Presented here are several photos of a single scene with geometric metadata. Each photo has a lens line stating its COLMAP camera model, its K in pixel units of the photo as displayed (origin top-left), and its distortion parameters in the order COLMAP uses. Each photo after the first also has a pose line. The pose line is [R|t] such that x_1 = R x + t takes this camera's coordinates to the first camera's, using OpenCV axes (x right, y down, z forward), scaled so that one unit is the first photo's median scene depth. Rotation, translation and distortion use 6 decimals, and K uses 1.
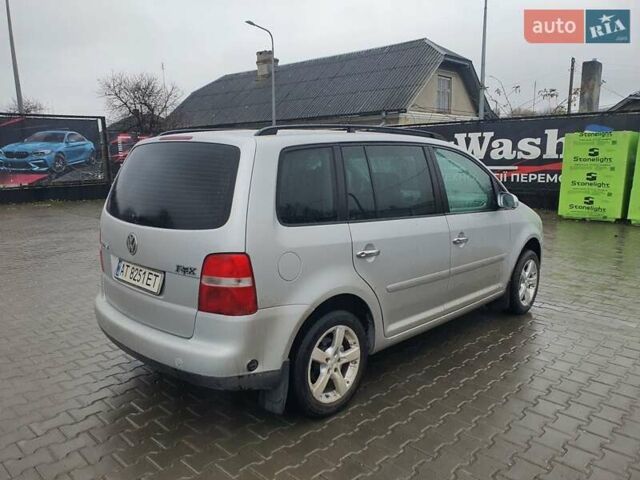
lens RADIAL K [[493.8, 0, 318.7], [0, 493.8, 220.4], [0, 0, 1]] dist [0.099904, -0.156568]
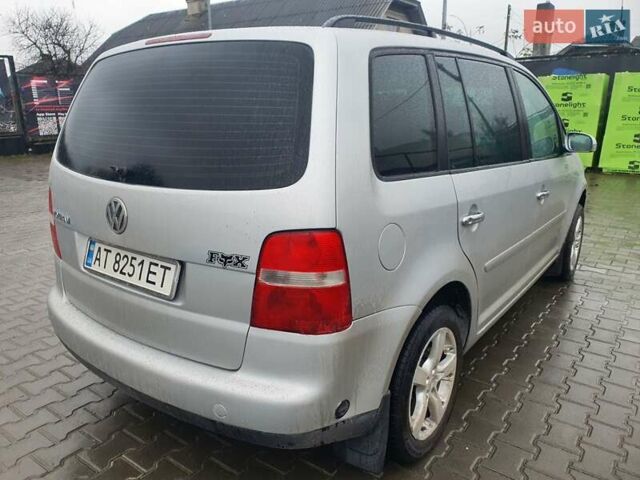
lens RADIAL K [[498.5, 0, 309.2], [0, 498.5, 224.1], [0, 0, 1]] dist [0.036790, -0.002811]
pose [[0.992517, -0.030783, 0.118160, -0.216550], [0.019236, 0.995035, 0.097644, 0.002700], [-0.120579, -0.094641, 0.988182, 0.375606]]
